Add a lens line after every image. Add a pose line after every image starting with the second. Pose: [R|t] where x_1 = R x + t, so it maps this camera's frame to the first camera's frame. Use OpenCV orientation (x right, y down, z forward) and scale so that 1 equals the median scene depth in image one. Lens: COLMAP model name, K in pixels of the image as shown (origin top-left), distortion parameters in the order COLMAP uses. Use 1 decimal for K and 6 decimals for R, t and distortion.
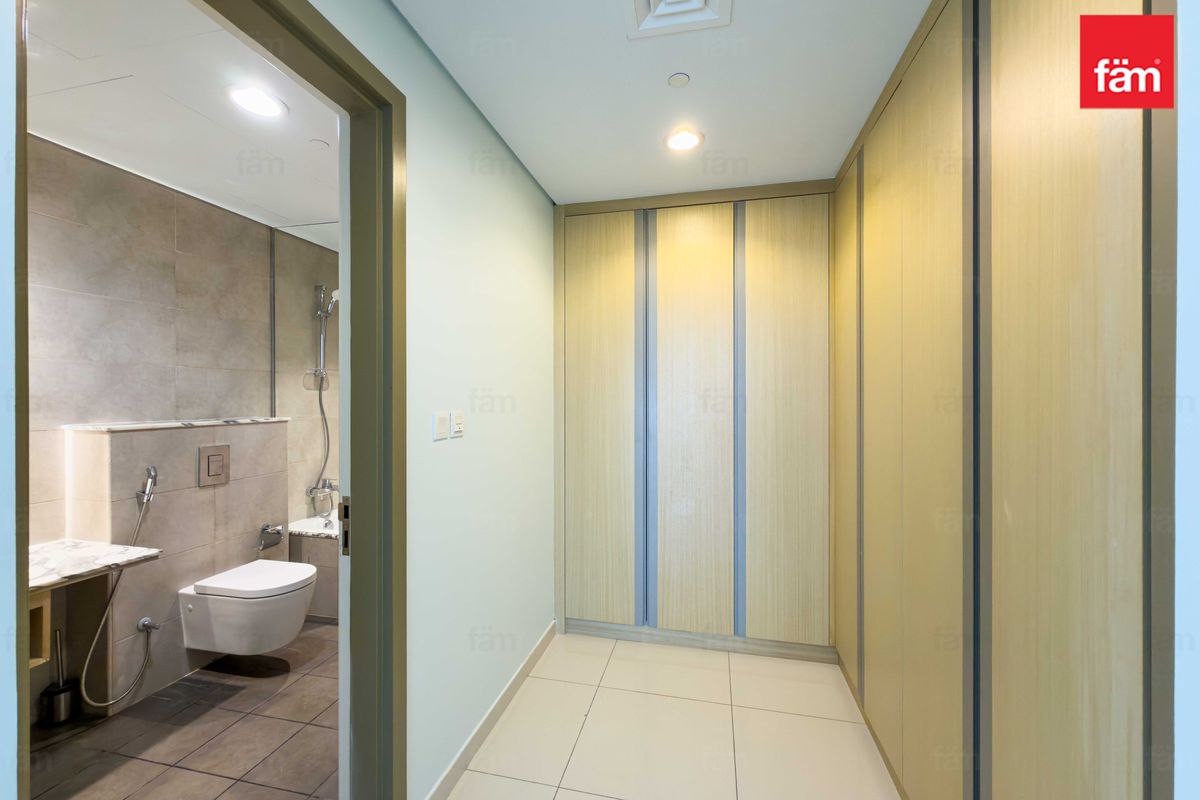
lens RADIAL K [[489.3, 0, 602.8], [0, 489.3, 398.3], [0, 0, 1]] dist [0.002185, -0.000095]
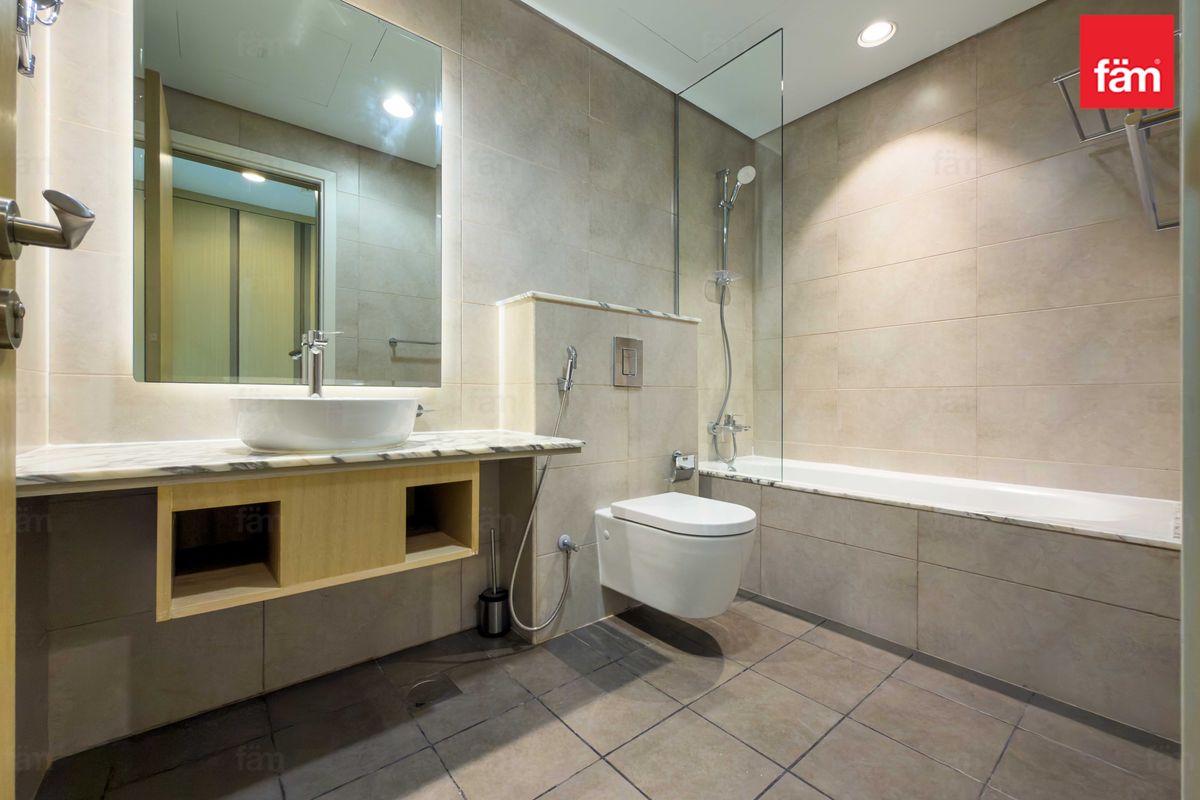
lens RADIAL K [[489.3, 0, 594.9], [0, 489.3, 400.6], [0, 0, 1]] dist [0.002185, -0.000095]
pose [[0.788107, 0.001676, -0.615536, -0.377503], [-0.002530, 0.999997, -0.000516, 0.214979], [0.615533, 0.001964, 0.788109, 0.373348]]
